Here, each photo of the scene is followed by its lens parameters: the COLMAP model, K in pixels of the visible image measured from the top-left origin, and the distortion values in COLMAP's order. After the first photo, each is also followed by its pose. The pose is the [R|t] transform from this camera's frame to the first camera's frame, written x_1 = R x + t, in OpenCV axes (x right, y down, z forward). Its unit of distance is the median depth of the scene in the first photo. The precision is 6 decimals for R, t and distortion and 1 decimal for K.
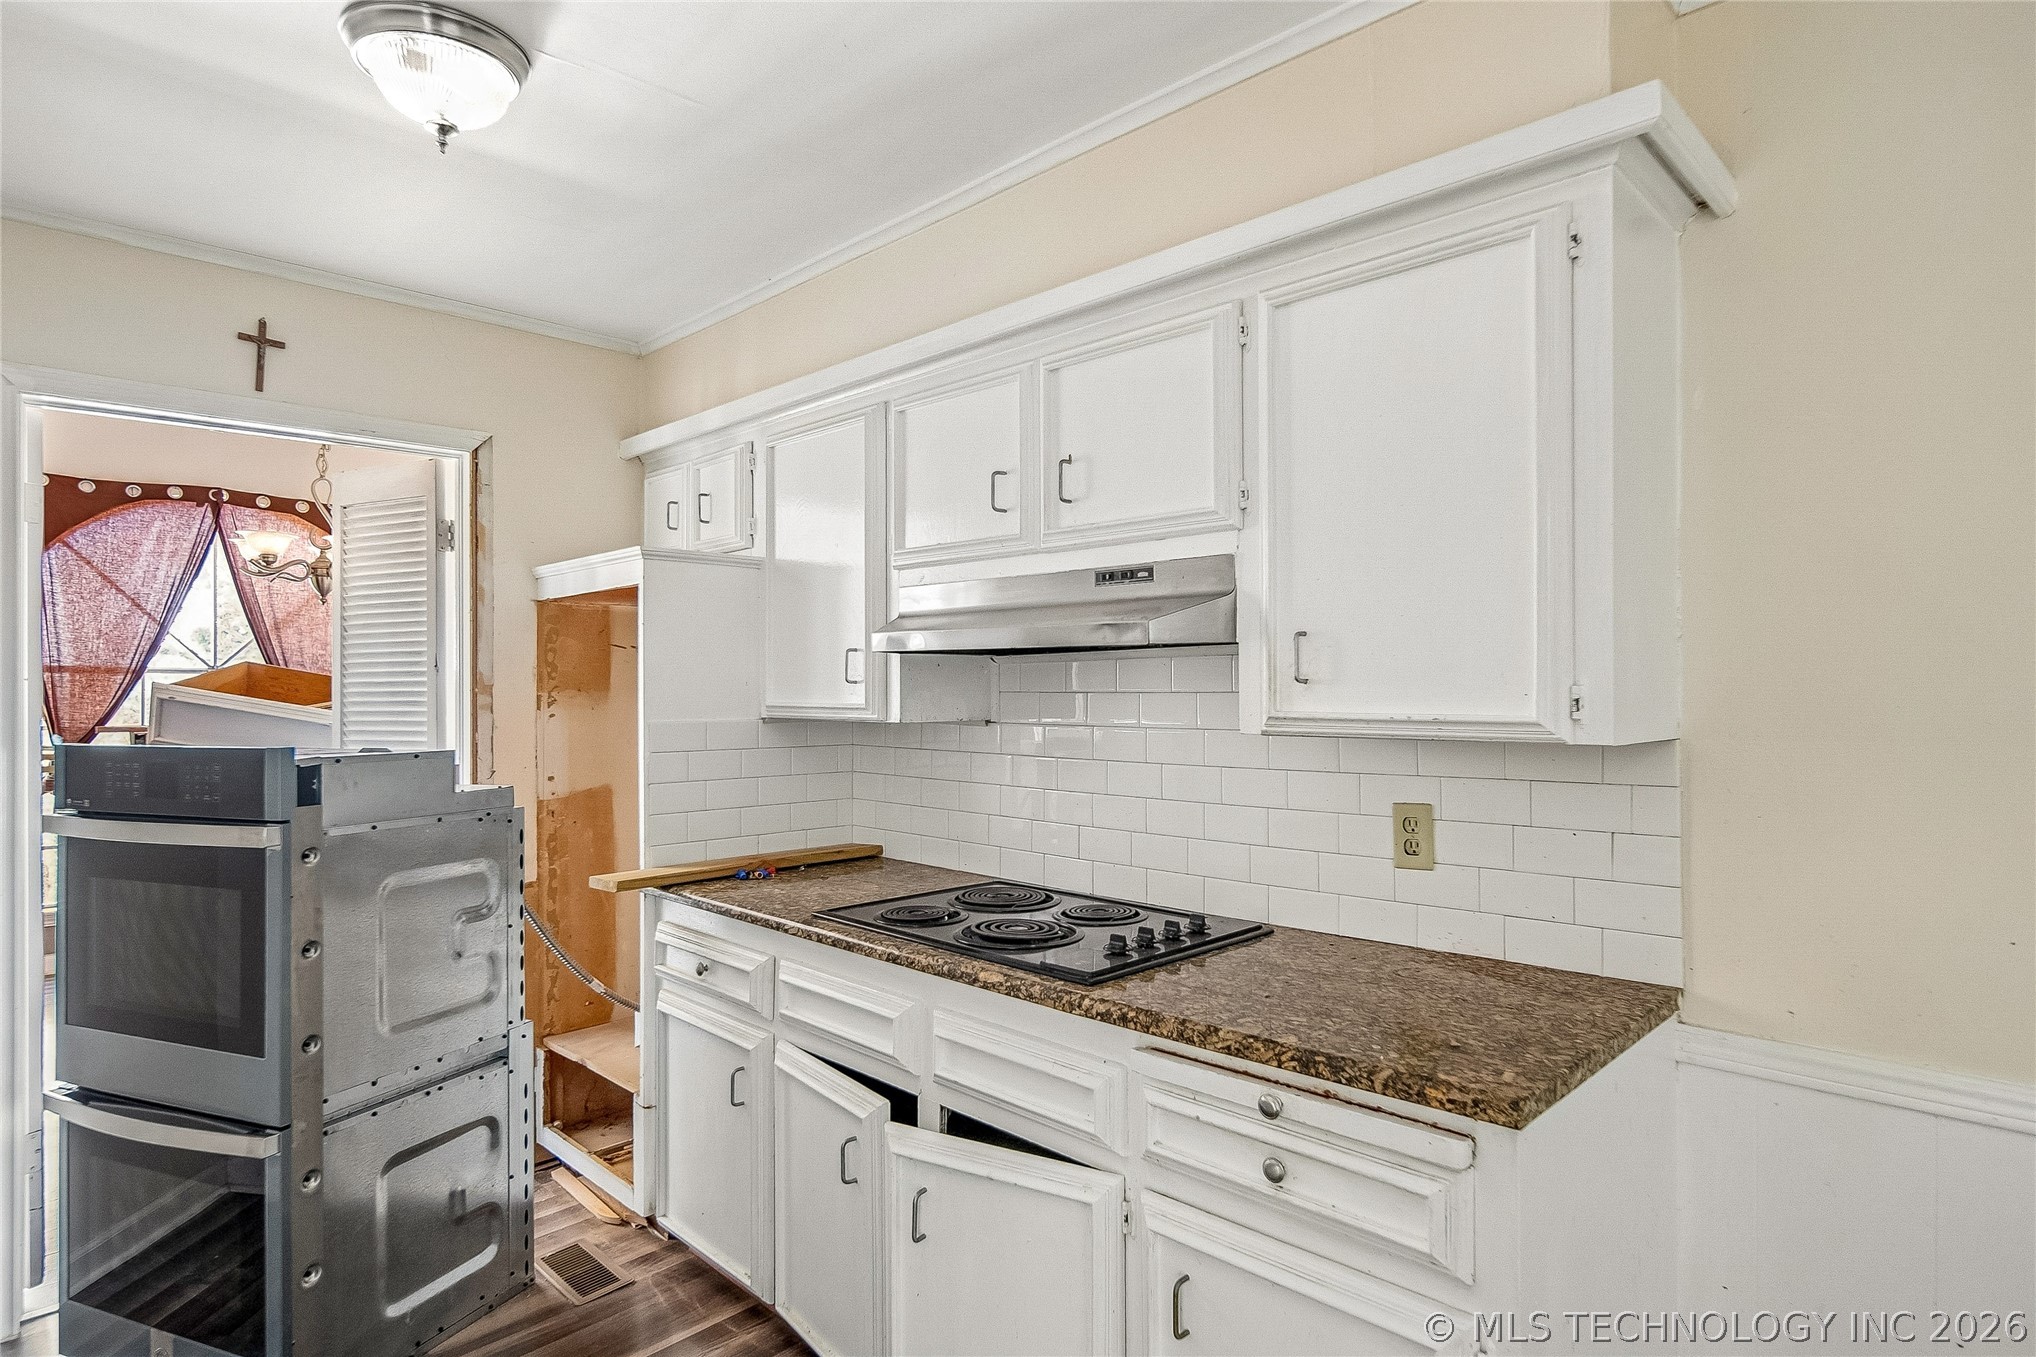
lens RADIAL K [[1089.9, 0, 1035.2], [0, 1089.9, 676.2], [0, 0, 1]] dist [-0.001928, -0.003484]
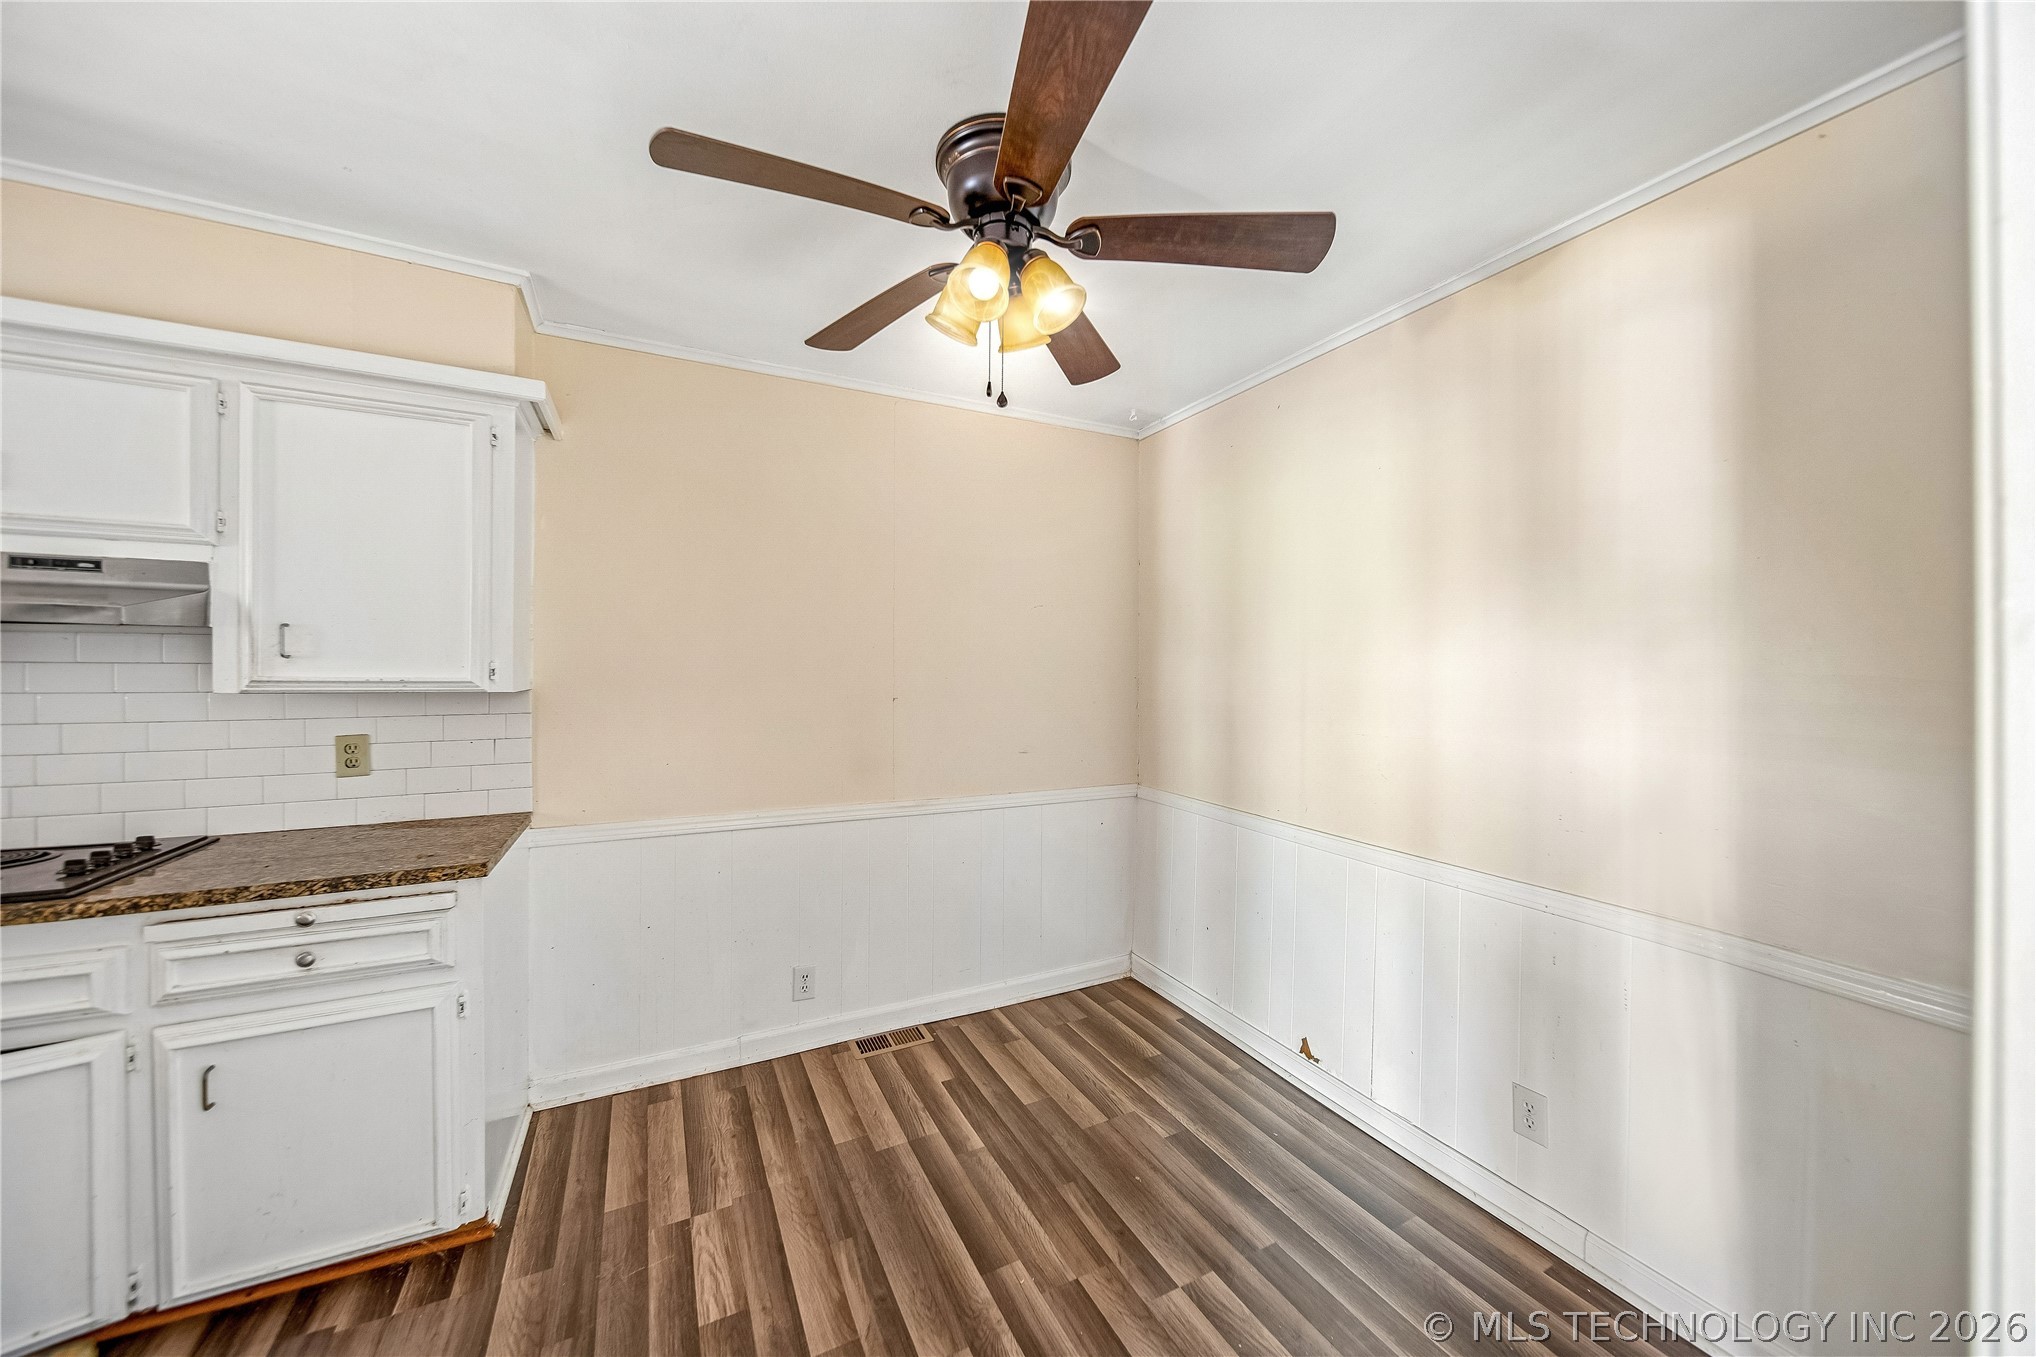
lens RADIAL K [[718.7, 0, 1024.2], [0, 718.7, 681.1], [0, 0, 1]] dist [-0.000900, -0.000243]
pose [[0.311751, -0.009358, 0.950118, -0.333985], [-0.019714, 0.999673, 0.016314, 0.001591], [-0.949959, -0.023817, 0.311465, -0.245211]]
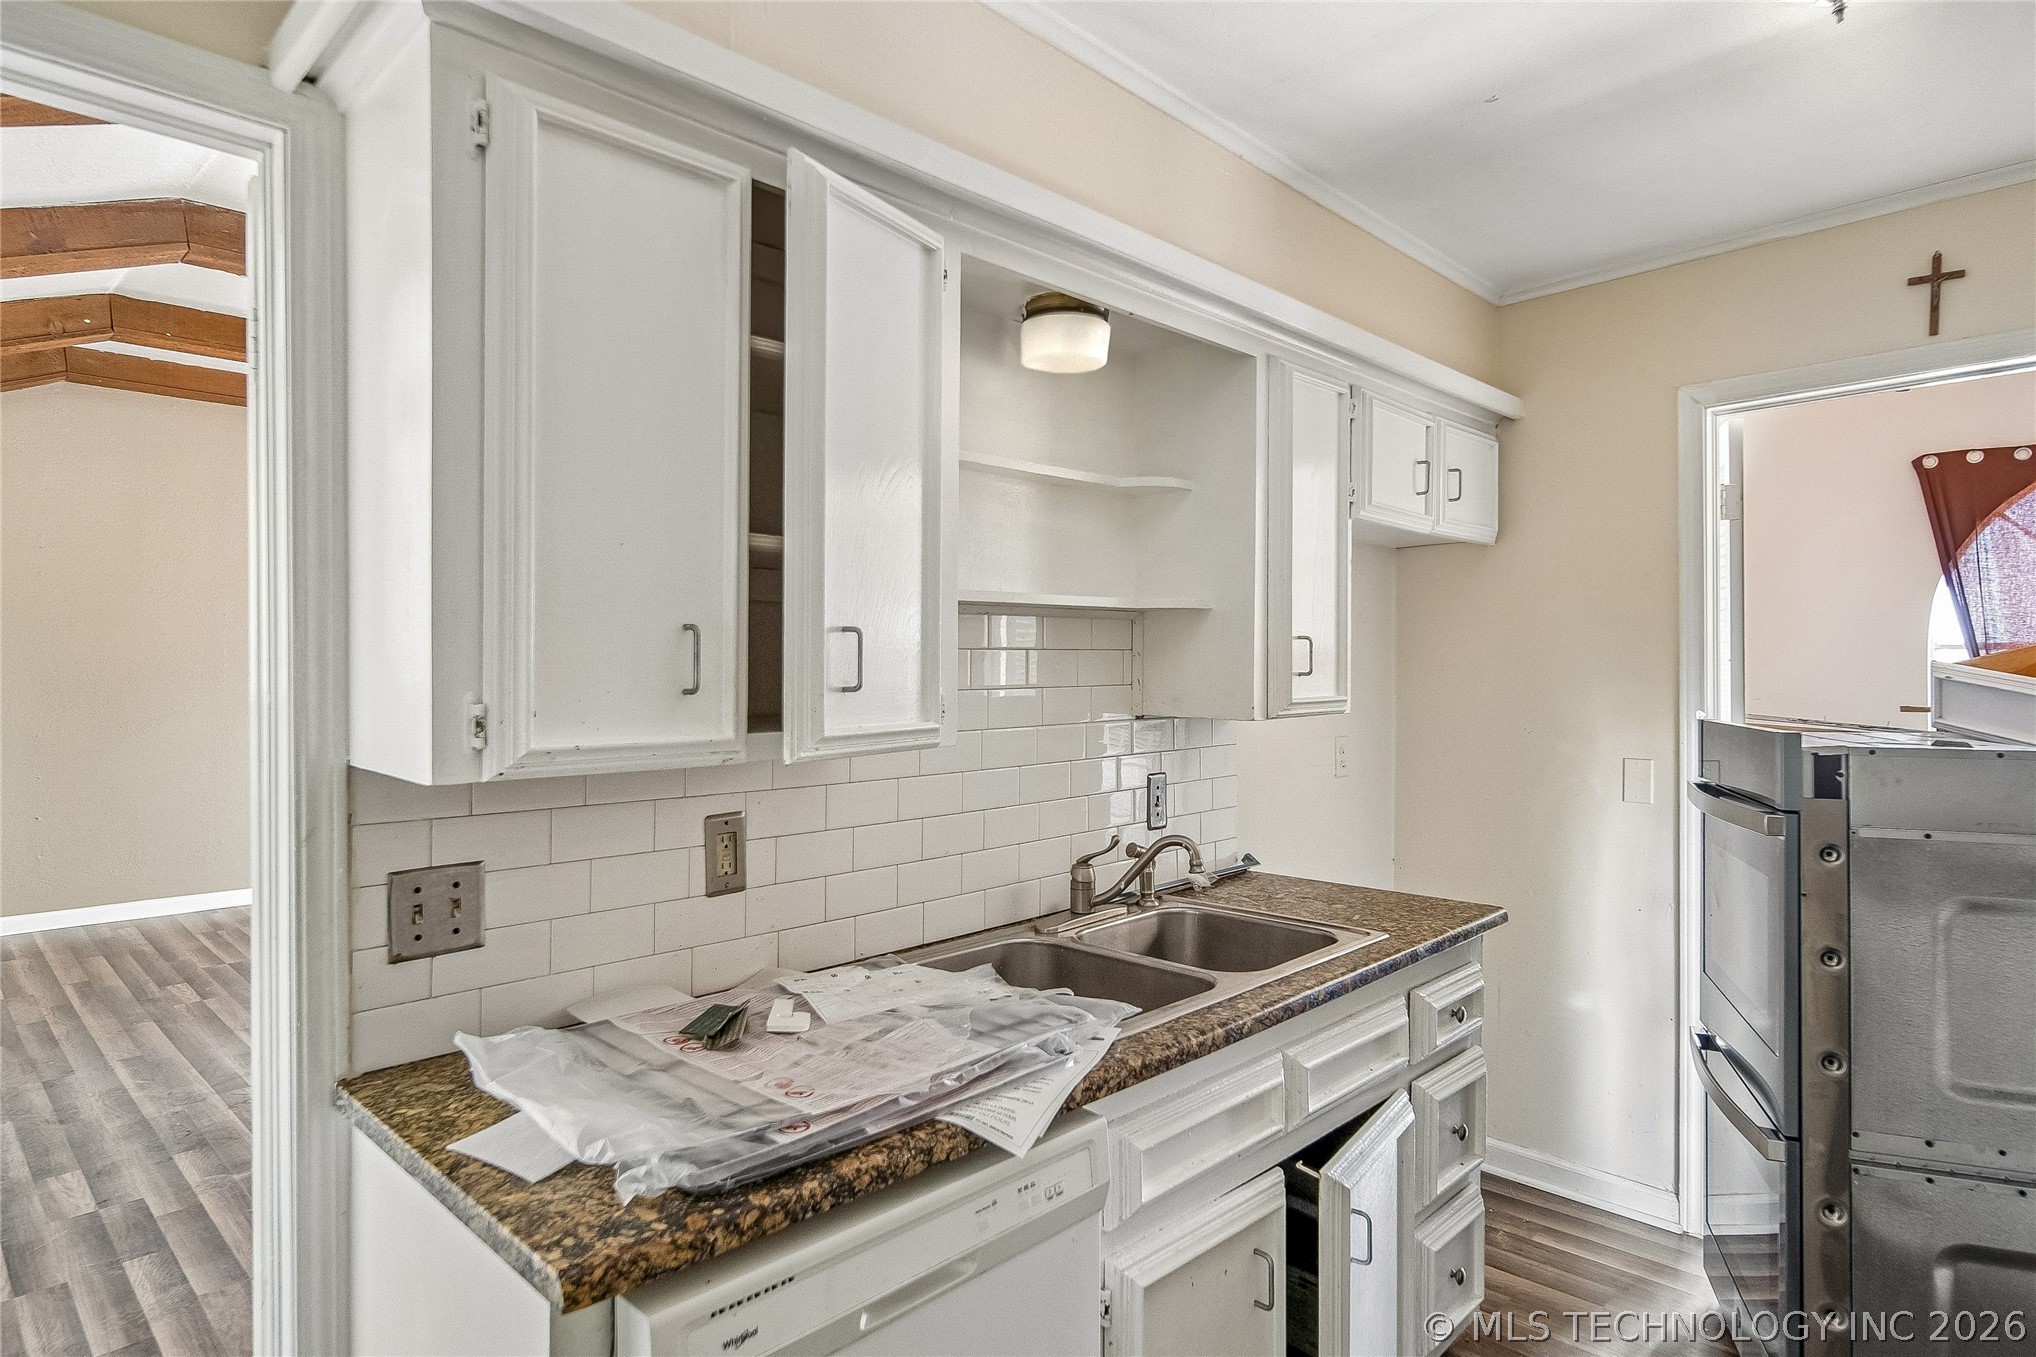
lens RADIAL K [[1101.2, 0, 1040.2], [0, 1101.2, 695.0], [0, 0, 1]] dist [-0.001111, 0.001525]
pose [[0.018544, 0.022865, -0.999567, 0.241394], [0.016221, 0.999600, 0.023167, 0.001183], [0.999696, -0.016644, 0.018166, 0.353045]]
